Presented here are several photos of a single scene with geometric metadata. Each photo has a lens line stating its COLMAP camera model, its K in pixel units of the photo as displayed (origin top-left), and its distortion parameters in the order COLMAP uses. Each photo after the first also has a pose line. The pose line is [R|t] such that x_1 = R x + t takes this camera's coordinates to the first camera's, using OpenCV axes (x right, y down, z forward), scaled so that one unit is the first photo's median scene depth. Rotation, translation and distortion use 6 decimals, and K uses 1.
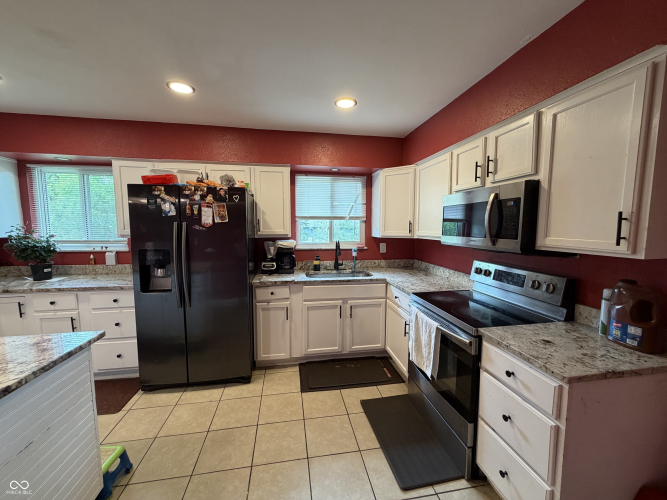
lens RADIAL K [[264.5, 0, 333.5], [0, 264.5, 250.0], [0, 0, 1]] dist [-0.000150, 0.000067]
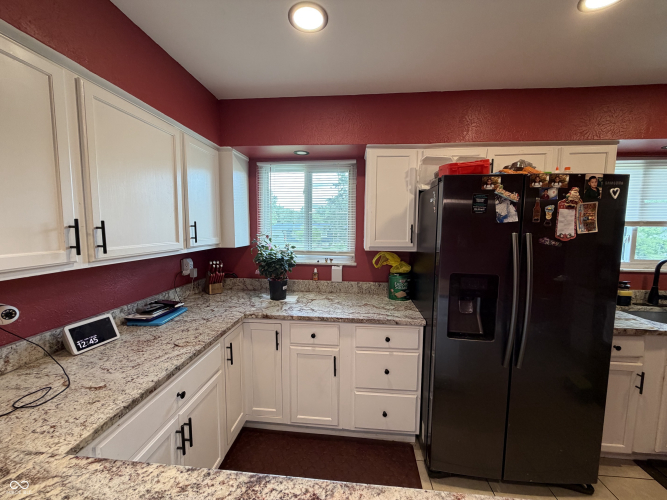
lens RADIAL K [[264.5, 0, 333.5], [0, 264.5, 250.0], [0, 0, 1]] dist [-0.000150, 0.000067]
pose [[0.966411, 0.027158, -0.255561, -0.712764], [-0.029426, 0.999554, -0.005053, -0.040265], [0.255310, 0.012403, 0.966780, 0.233416]]
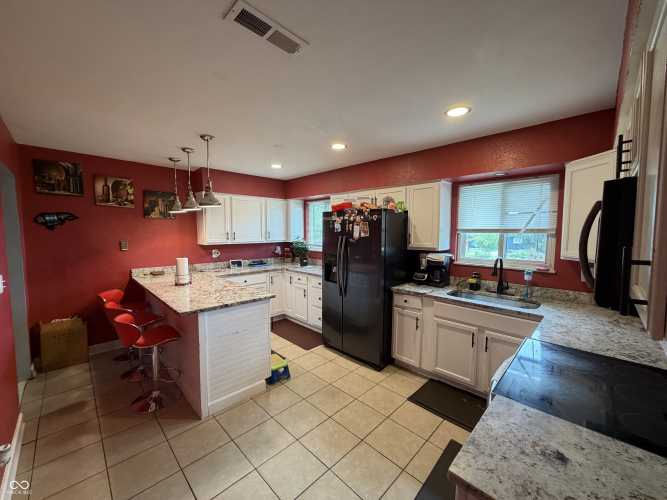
lens RADIAL K [[265.4, 0, 333.5], [0, 265.4, 250.0], [0, 0, 1]] dist [-0.000687, 0.000107]
pose [[0.578205, 0.059351, -0.813730, 0.474883], [-0.078561, 0.996766, 0.016879, -0.042093], [0.812100, 0.054168, 0.580998, 0.106722]]
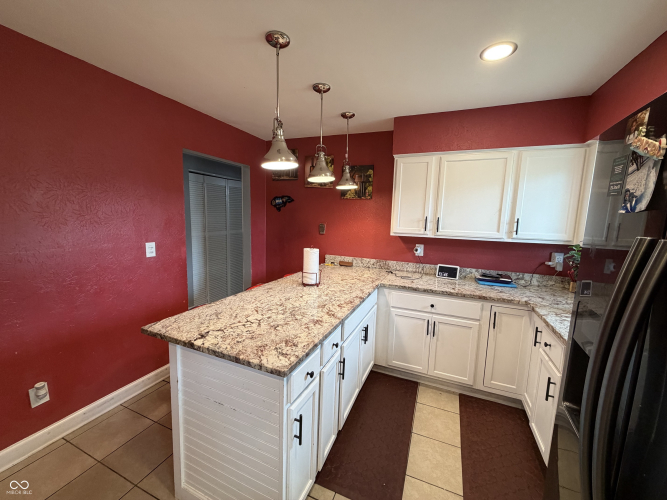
lens RADIAL K [[265.4, 0, 333.5], [0, 265.4, 250.0], [0, 0, 1]] dist [-0.000687, 0.000107]
pose [[-0.541225, 0.090254, -0.836020, -0.185667], [-0.109885, 0.978106, 0.176731, -0.089737], [0.833667, 0.187517, -0.519458, 0.743378]]
